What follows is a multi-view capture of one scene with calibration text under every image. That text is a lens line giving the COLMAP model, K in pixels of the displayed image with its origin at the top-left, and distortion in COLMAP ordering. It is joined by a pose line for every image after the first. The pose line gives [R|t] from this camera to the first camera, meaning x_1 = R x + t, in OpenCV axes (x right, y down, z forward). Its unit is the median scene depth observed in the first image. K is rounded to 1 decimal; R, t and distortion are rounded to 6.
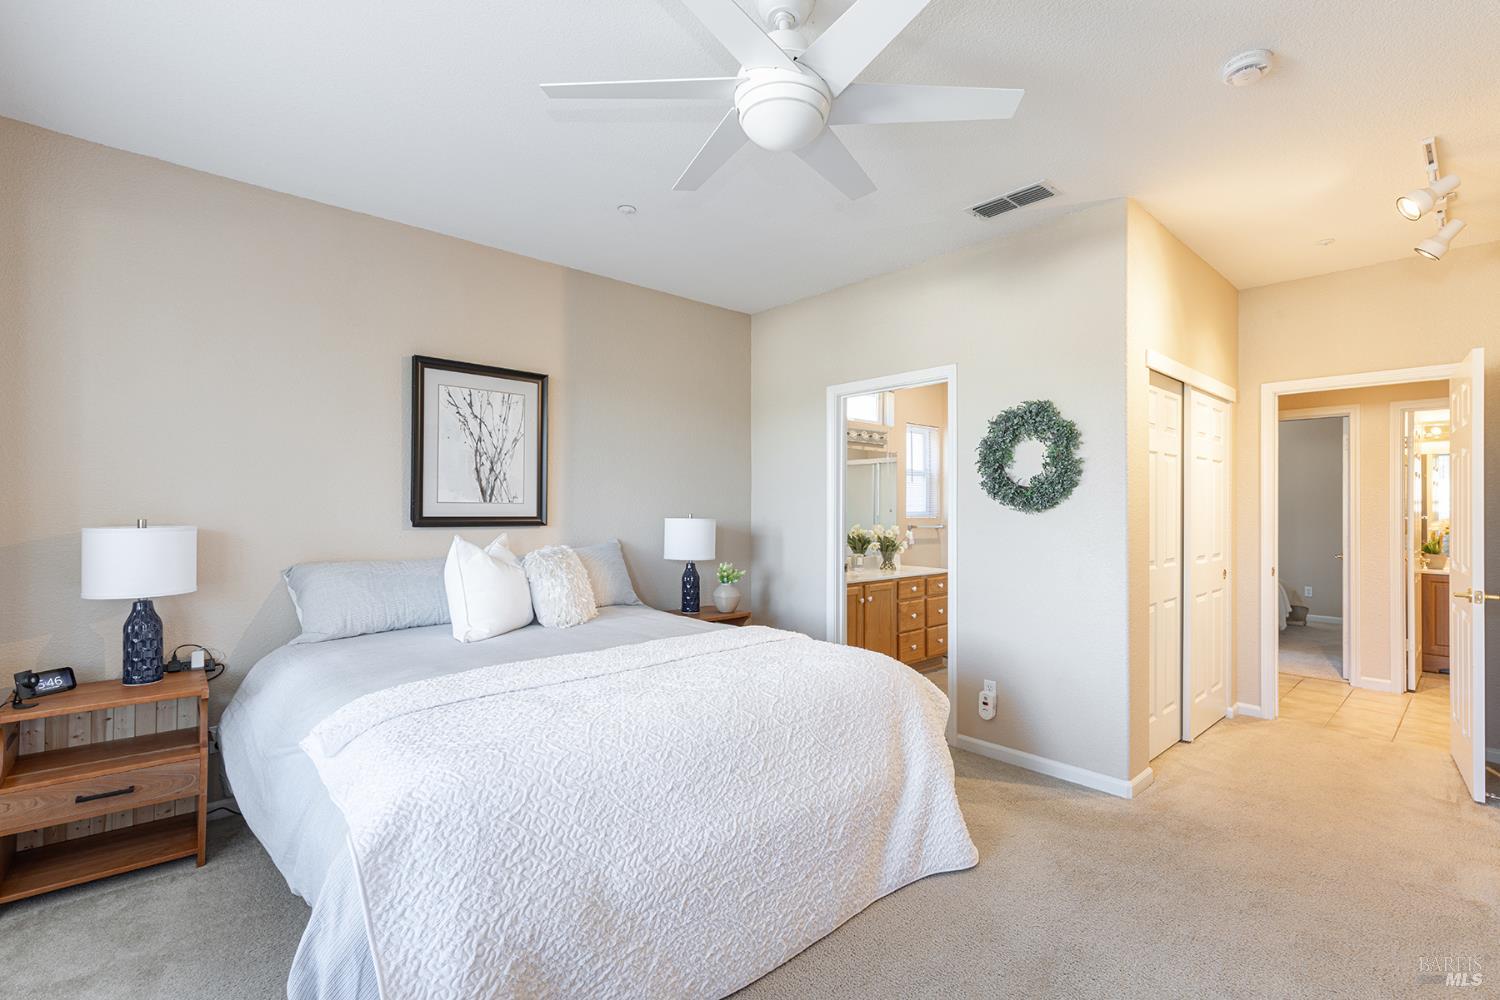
lens RADIAL K [[668.3, 0, 755.2], [0, 668.3, 504.8], [0, 0, 1]] dist [0.003318, 0.000353]
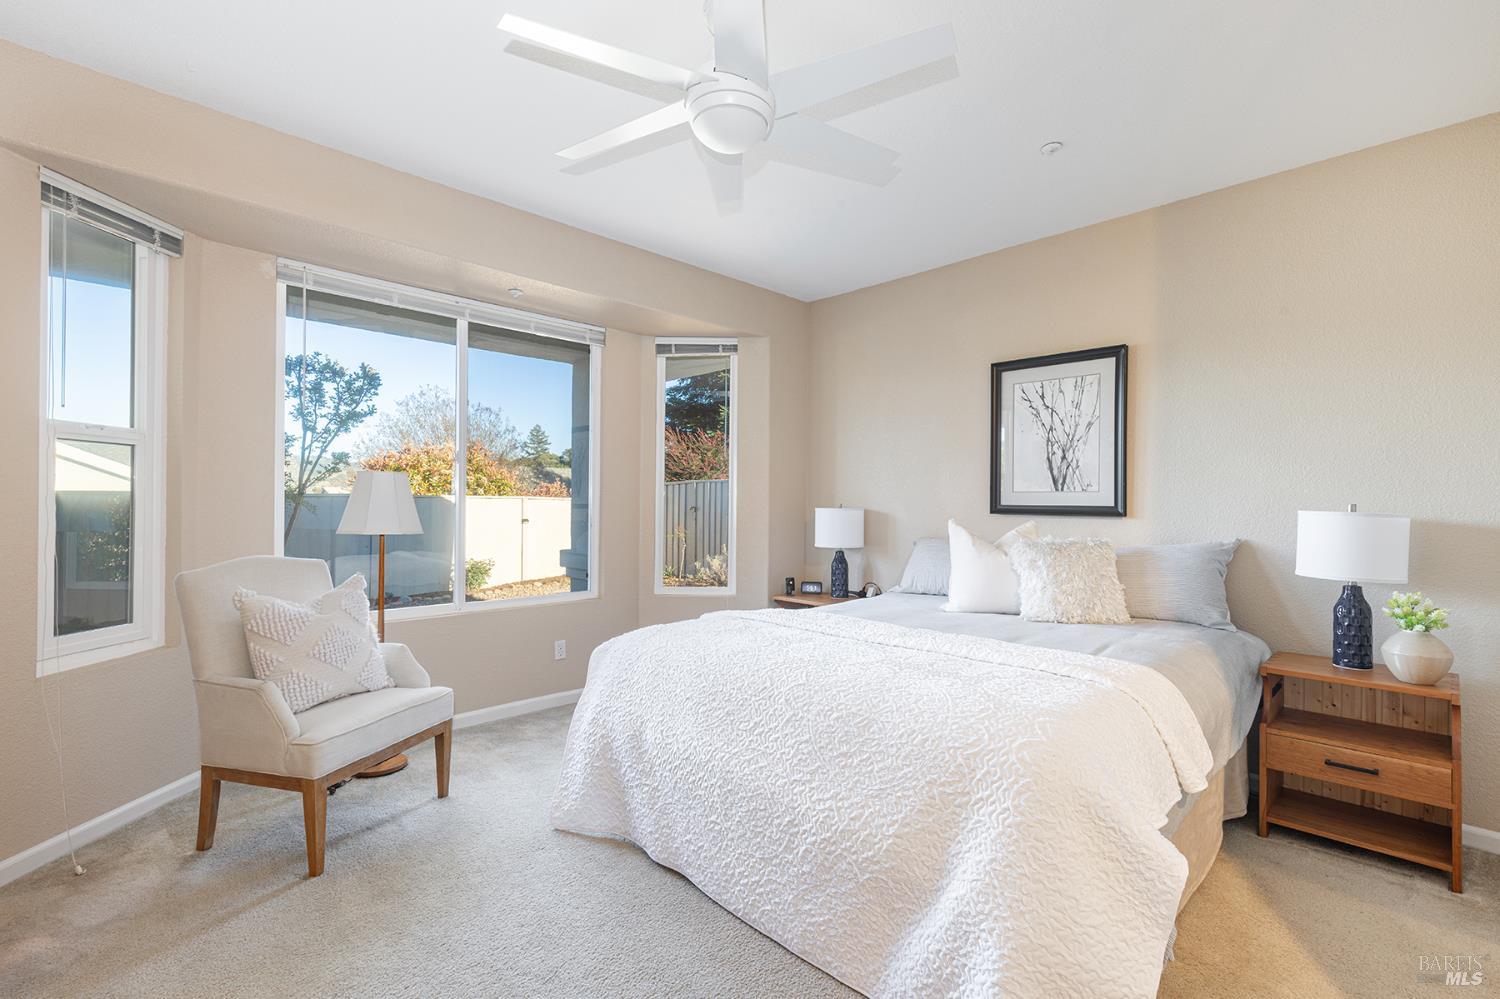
lens RADIAL K [[668.3, 0, 750.7], [0, 668.3, 505.2], [0, 0, 1]] dist [0.003318, 0.000353]
pose [[0.040424, 0.011123, -0.999121, 0.579307], [0.011372, 0.999868, 0.011592, 0.000710], [0.999118, -0.011831, 0.040292, 0.499158]]
